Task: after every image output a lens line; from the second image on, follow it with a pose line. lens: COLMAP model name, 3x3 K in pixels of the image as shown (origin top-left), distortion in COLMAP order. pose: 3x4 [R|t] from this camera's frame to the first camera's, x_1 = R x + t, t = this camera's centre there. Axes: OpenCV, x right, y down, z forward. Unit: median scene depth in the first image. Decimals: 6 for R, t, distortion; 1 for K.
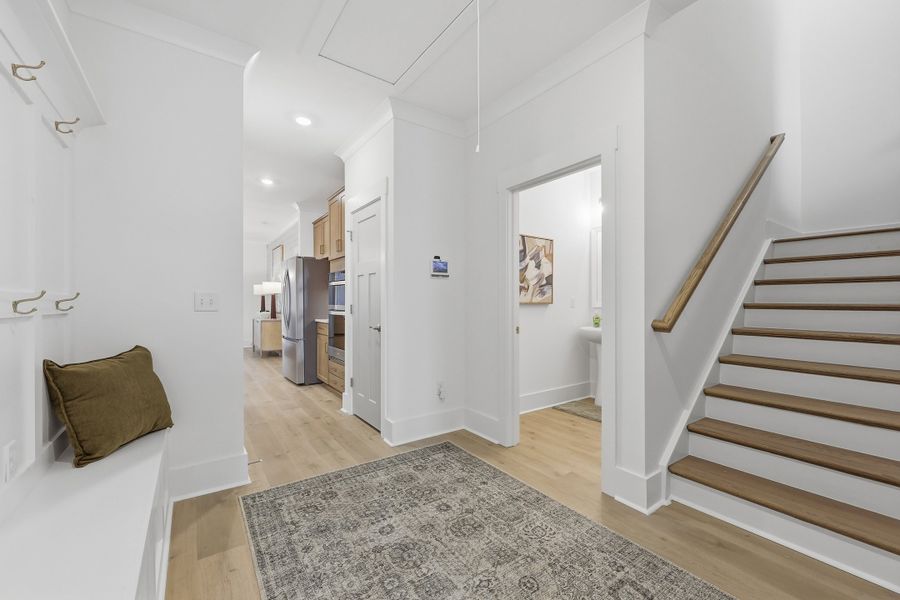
lens RADIAL K [[367.0, 0, 451.4], [0, 367.0, 300.3], [0, 0, 1]] dist [-0.002127, -0.000476]
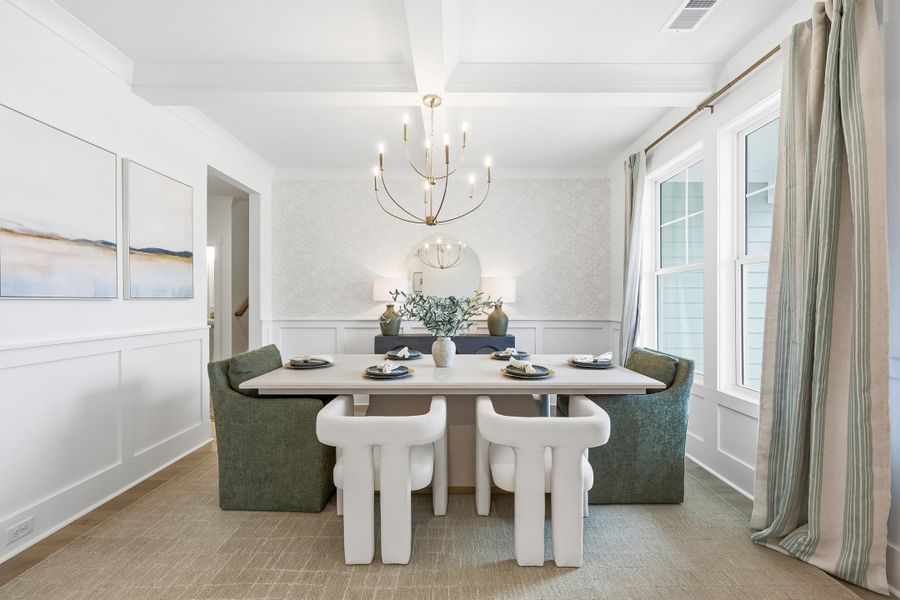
lens RADIAL K [[367.0, 0, 451.7], [0, 367.0, 300.9], [0, 0, 1]] dist [-0.002127, -0.000476]
pose [[0.577438, 0.005171, 0.816418, -0.380957], [-0.000023, 0.999980, -0.006317, -0.004713], [-0.816434, 0.003630, 0.577427, -0.964039]]
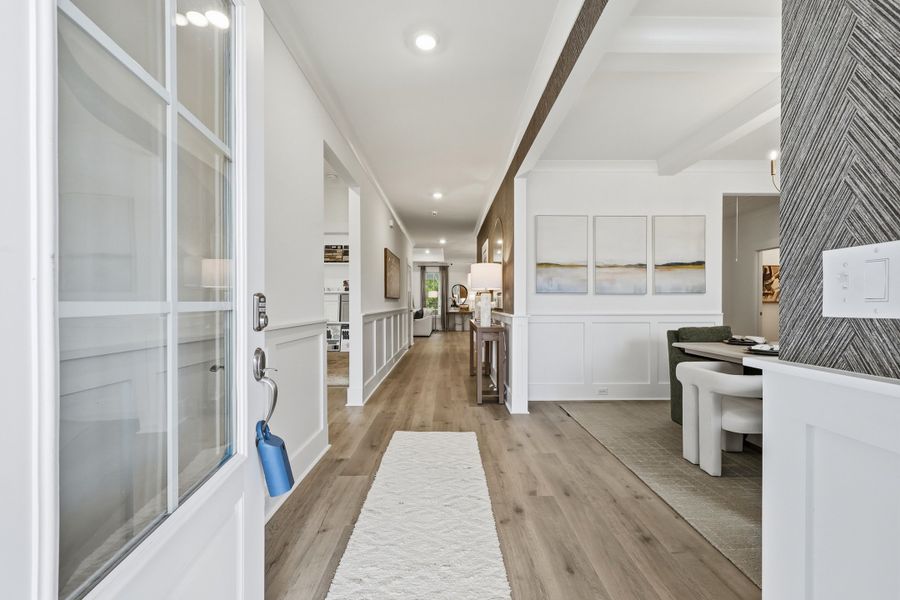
lens RADIAL K [[367.0, 0, 449.7], [0, 367.0, 303.5], [0, 0, 1]] dist [-0.002127, -0.000476]
pose [[0.820788, 0.005905, -0.571202, -0.072867], [-0.004361, 0.999982, 0.004071, 0.014751], [0.571216, -0.000850, 0.820800, -1.413205]]
